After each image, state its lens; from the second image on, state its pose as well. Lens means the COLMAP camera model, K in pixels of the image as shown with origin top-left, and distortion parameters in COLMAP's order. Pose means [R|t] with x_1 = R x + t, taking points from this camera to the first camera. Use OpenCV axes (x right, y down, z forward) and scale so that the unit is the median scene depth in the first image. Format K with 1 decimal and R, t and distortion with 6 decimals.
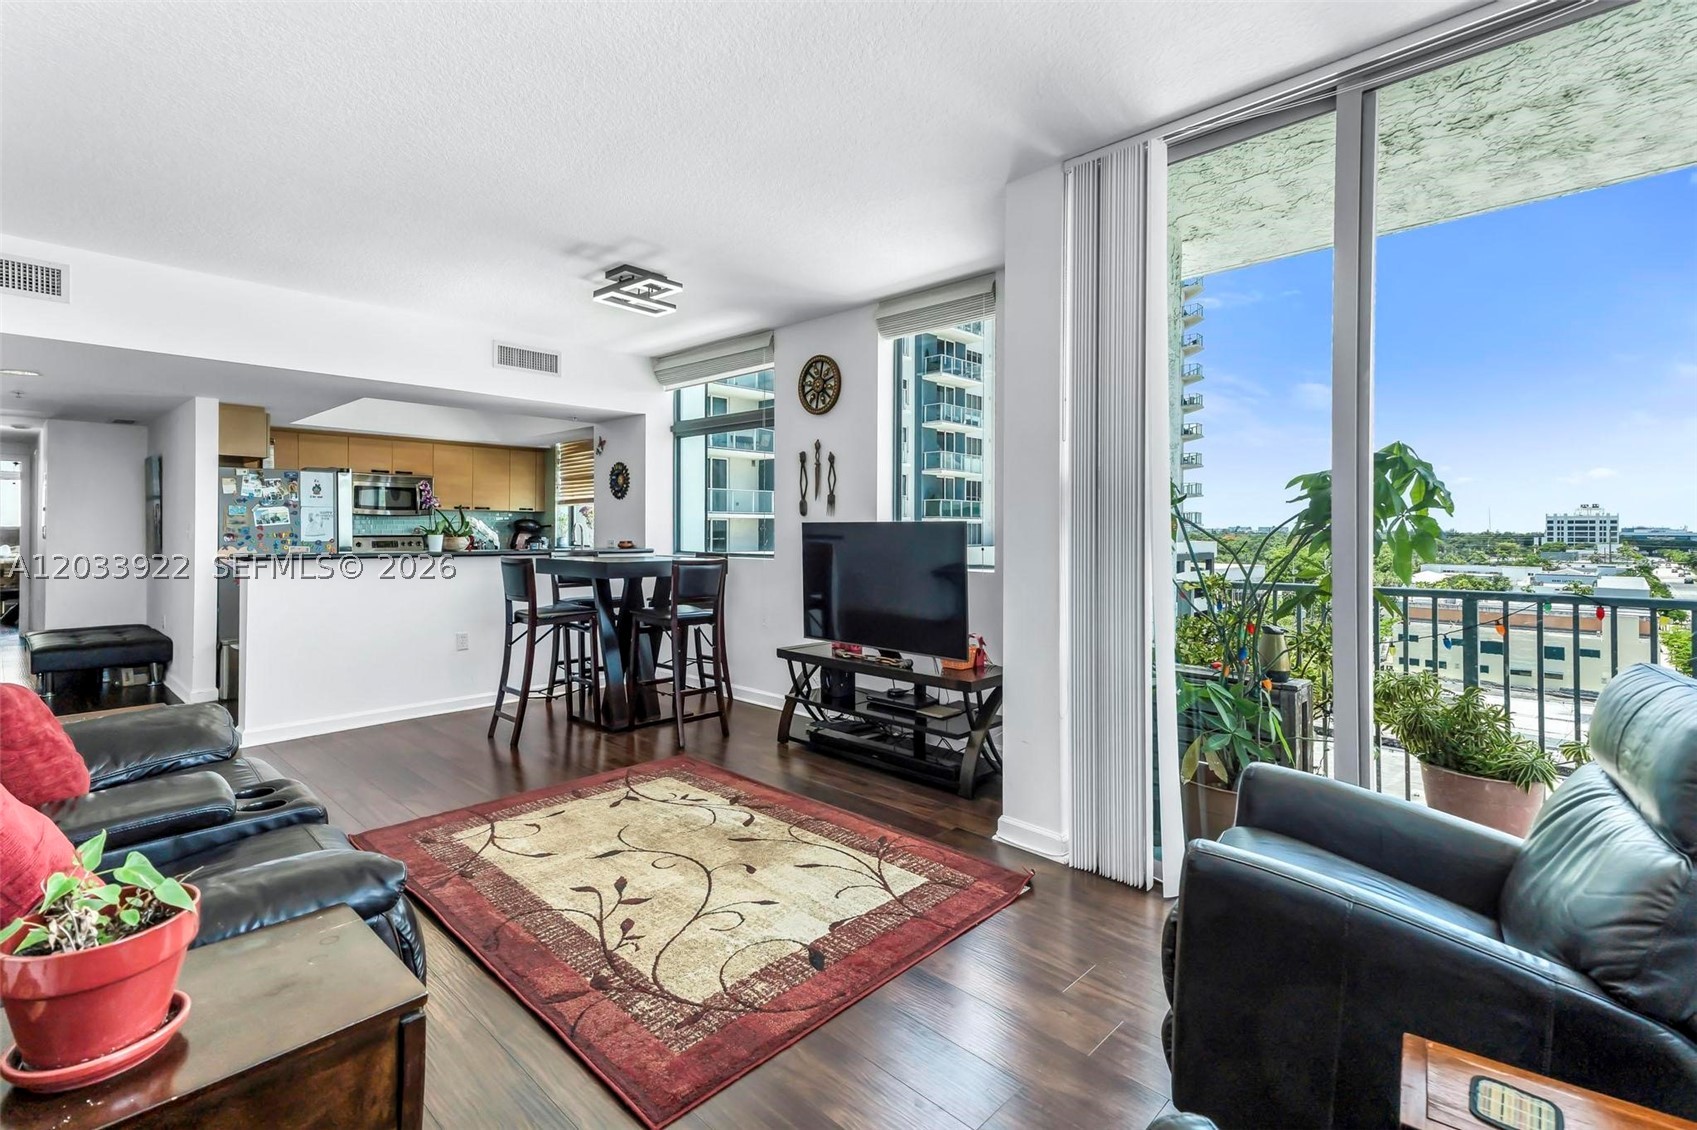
lens RADIAL K [[780.8, 0, 851.8], [0, 780.8, 526.6], [0, 0, 1]] dist [0.040555, 0.000036]
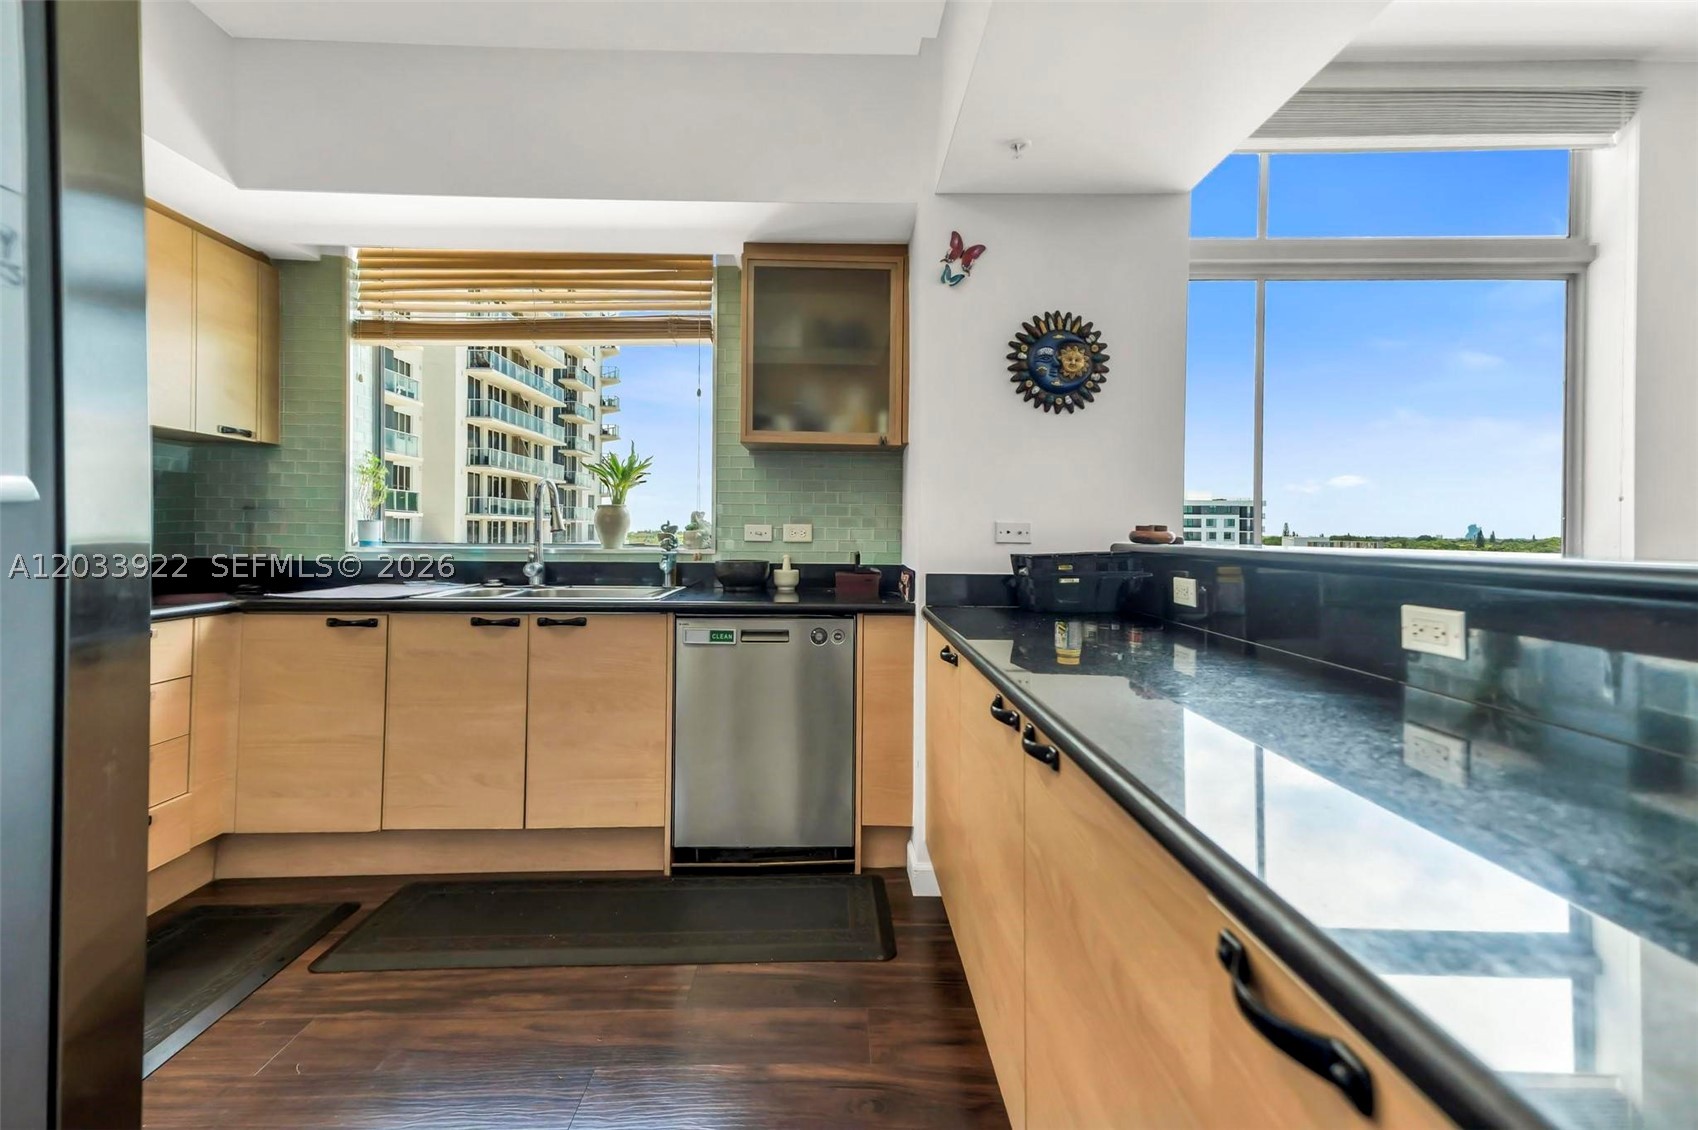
lens RADIAL K [[768.5, 0, 845.1], [0, 768.5, 529.4], [0, 0, 1]] dist [0.038456, -0.000004]
pose [[0.716707, 0.004691, 0.697358, -0.679187], [-0.008297, 0.999964, 0.001801, 0.022159], [-0.697325, -0.007076, 0.716720, 0.883068]]
